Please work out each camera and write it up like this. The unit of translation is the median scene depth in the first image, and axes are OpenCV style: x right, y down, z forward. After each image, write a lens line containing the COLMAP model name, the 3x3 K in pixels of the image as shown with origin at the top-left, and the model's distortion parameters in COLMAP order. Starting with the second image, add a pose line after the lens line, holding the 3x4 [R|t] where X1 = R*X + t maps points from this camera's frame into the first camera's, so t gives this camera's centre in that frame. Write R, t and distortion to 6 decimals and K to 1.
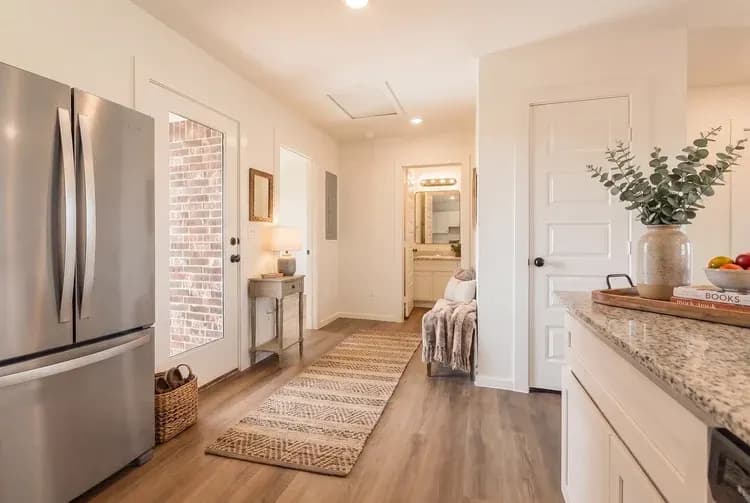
lens RADIAL K [[345.3, 0, 378.7], [0, 345.3, 246.3], [0, 0, 1]] dist [-0.009366, -0.000412]
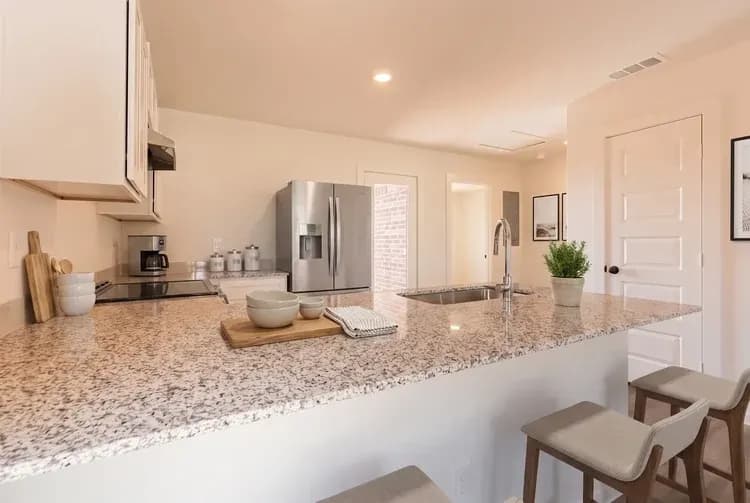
lens RADIAL K [[345.3, 0, 378.7], [0, 345.3, 246.3], [0, 0, 1]] dist [-0.009366, -0.000412]
pose [[0.734461, 0.010013, -0.678577, 0.669982], [-0.015867, 0.999871, -0.002420, -0.018240], [0.678465, 0.012544, 0.734526, -0.398804]]
